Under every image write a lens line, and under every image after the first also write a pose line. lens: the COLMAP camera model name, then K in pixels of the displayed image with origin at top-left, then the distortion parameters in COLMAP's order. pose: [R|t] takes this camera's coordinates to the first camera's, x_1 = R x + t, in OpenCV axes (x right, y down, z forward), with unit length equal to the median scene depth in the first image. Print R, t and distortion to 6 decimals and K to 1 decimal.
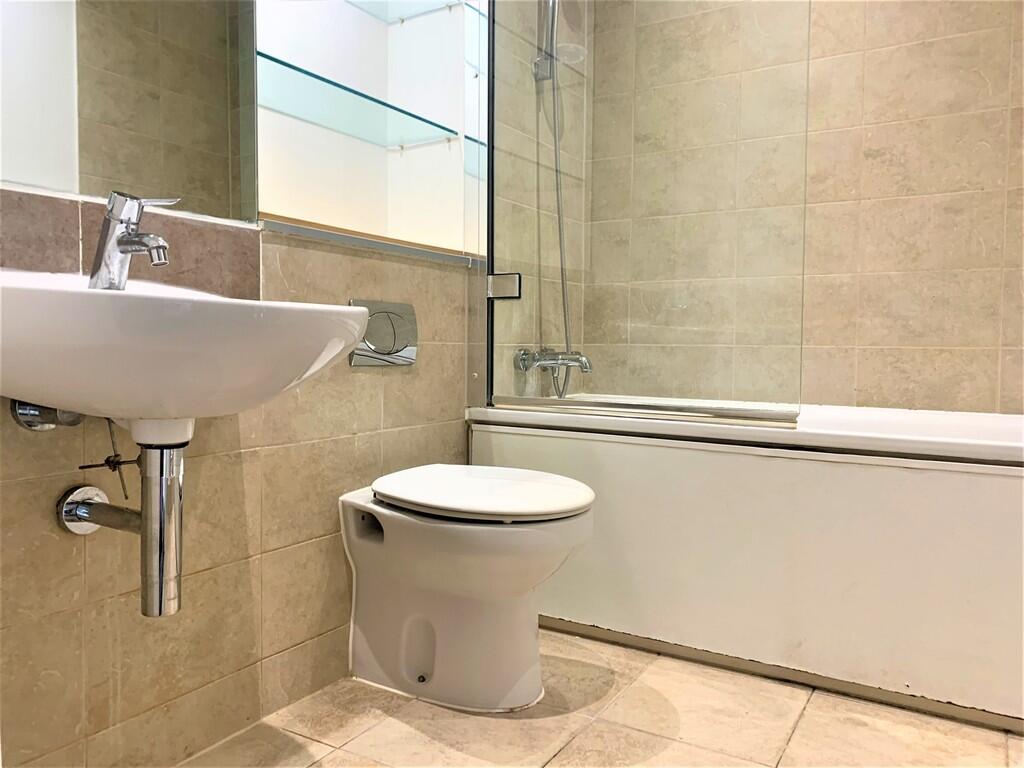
lens RADIAL K [[776.8, 0, 510.2], [0, 776.8, 373.0], [0, 0, 1]] dist [0.043801, -0.034085]
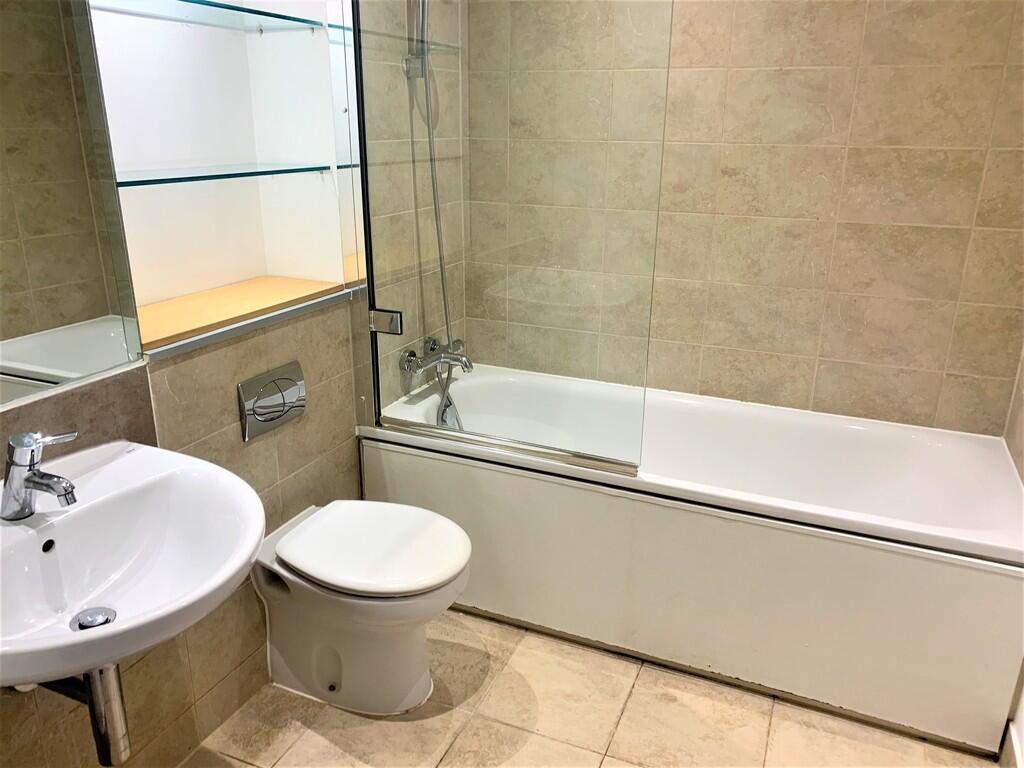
lens RADIAL K [[776.8, 0, 510.2], [0, 776.8, 387.8], [0, 0, 1]] dist [0.043801, -0.034085]
pose [[0.990762, -0.042980, 0.128624, 0.019989], [0.005195, 0.959781, 0.280700, -0.314330], [-0.135515, -0.277439, 0.951138, -0.054280]]
